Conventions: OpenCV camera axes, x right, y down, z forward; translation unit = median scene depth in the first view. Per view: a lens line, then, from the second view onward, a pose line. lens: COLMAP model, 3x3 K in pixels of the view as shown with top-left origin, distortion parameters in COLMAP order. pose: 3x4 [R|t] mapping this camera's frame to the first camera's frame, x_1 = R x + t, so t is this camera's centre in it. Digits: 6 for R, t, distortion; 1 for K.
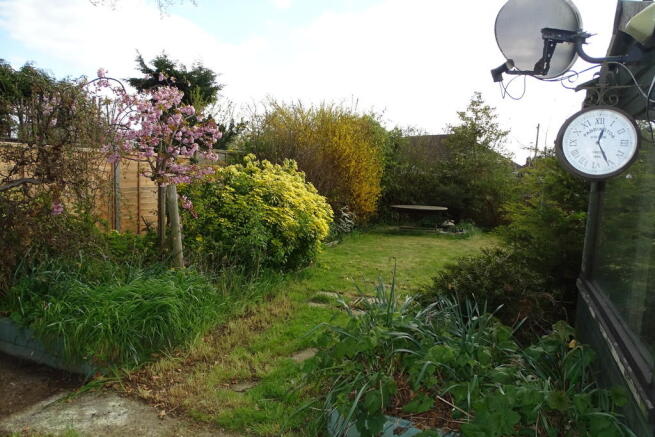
lens RADIAL K [[469.8, 0, 331.8], [0, 469.8, 219.3], [0, 0, 1]] dist [0.000291, 0.001538]
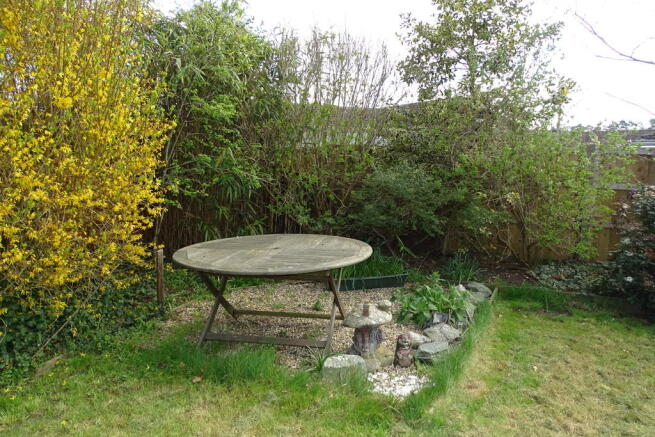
lens RADIAL K [[469.8, 0, 326.3], [0, 469.8, 215.9], [0, 0, 1]] dist [0.000291, 0.001538]
pose [[0.998920, -0.032926, -0.032790, 0.228264], [0.033698, 0.999161, 0.023257, -0.051479], [0.031997, -0.024337, 0.999192, 0.716465]]
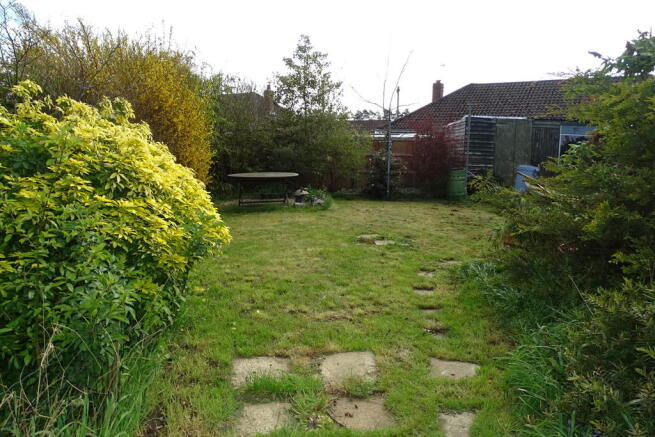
lens RADIAL K [[469.8, 0, 341.3], [0, 469.8, 218.3], [0, 0, 1]] dist [0.000291, 0.001538]
pose [[0.887789, -0.108587, 0.447258, -0.060352], [0.076098, 0.993027, 0.090039, -0.013991], [-0.453917, -0.045900, 0.889861, 0.232127]]
